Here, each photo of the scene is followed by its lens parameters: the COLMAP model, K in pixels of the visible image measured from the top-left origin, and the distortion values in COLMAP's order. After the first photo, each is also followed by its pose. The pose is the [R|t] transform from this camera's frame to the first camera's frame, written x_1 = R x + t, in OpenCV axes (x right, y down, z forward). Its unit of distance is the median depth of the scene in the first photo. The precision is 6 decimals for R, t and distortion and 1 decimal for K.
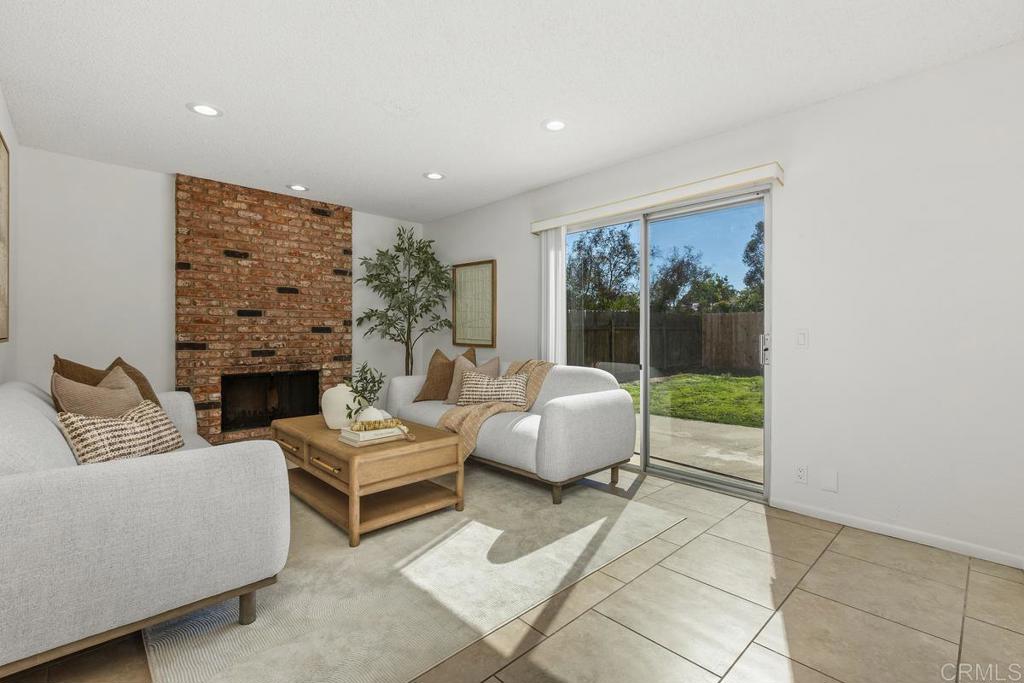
lens RADIAL K [[457.1, 0, 512.4], [0, 457.1, 337.1], [0, 0, 1]] dist [-0.000266, -0.000003]
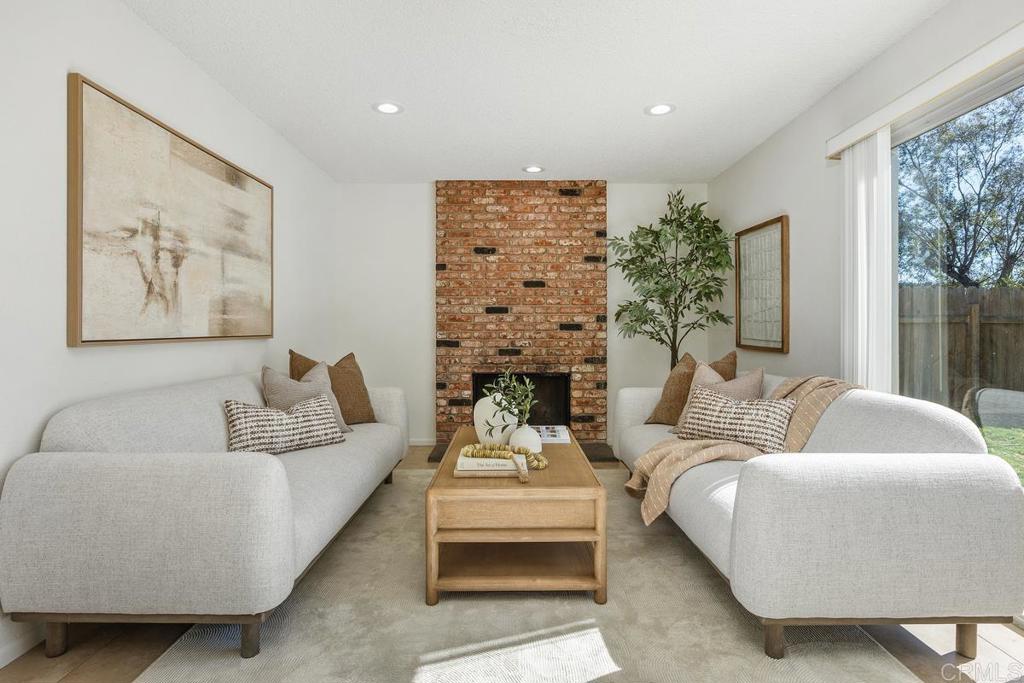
lens RADIAL K [[507.0, 0, 513.4], [0, 507.0, 332.4], [0, 0, 1]] dist [0.000506, 0.000775]
pose [[0.724845, 0.000746, -0.688911, 0.190769], [-0.004029, 0.999987, -0.003156, -0.002401], [0.688900, 0.005063, 0.724839, 0.252076]]
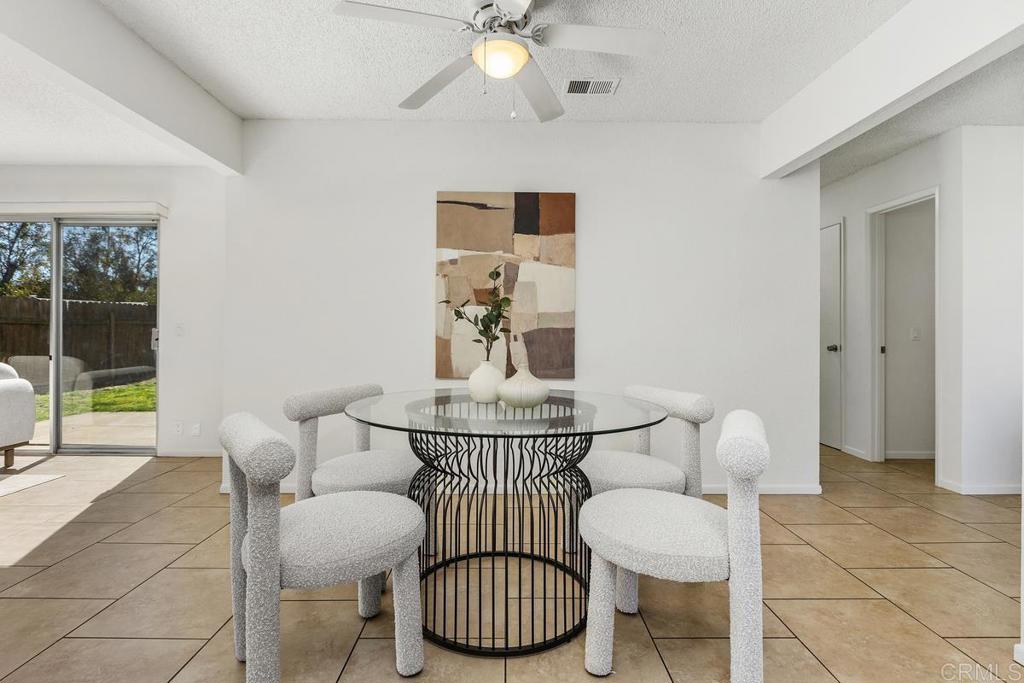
lens RADIAL K [[495.8, 0, 510.6], [0, 495.8, 330.2], [0, 0, 1]] dist [0.001726, 0.000092]
pose [[0.686586, 0.002043, 0.727046, 0.135586], [0.004378, 0.999966, -0.006945, 0.009725], [-0.727036, 0.007952, 0.686554, -0.477526]]
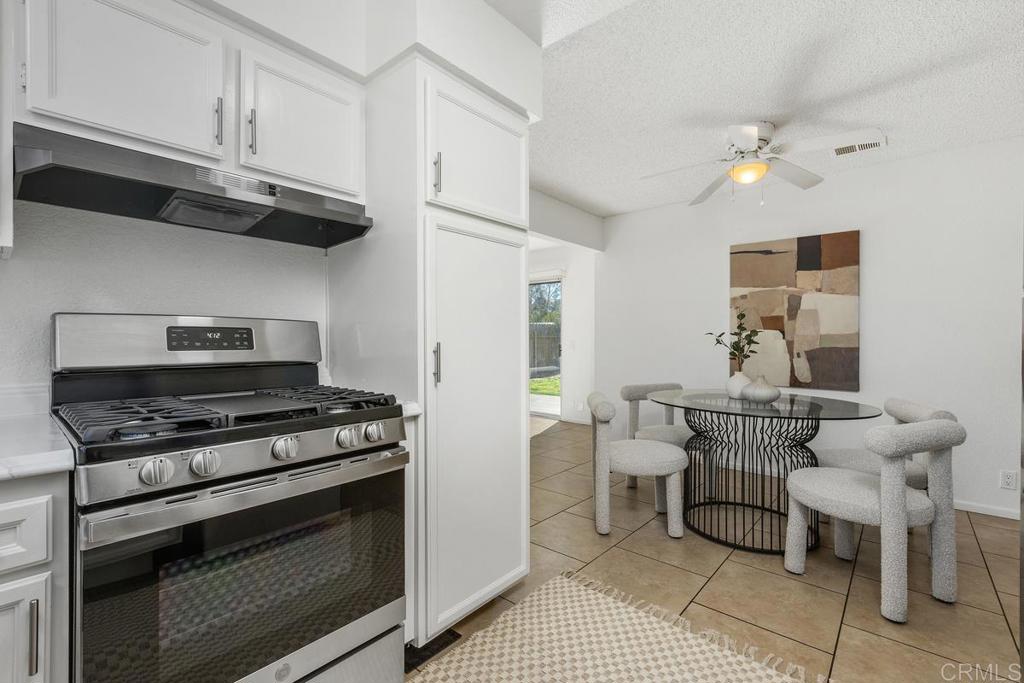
lens RADIAL K [[457.1, 0, 512.4], [0, 457.1, 337.1], [0, 0, 1]] dist [-0.000266, -0.000003]
pose [[0.995662, -0.000118, 0.093043, 0.076462], [0.001318, 0.999917, -0.012838, -0.006044], [-0.093033, 0.012905, 0.995579, -0.753083]]
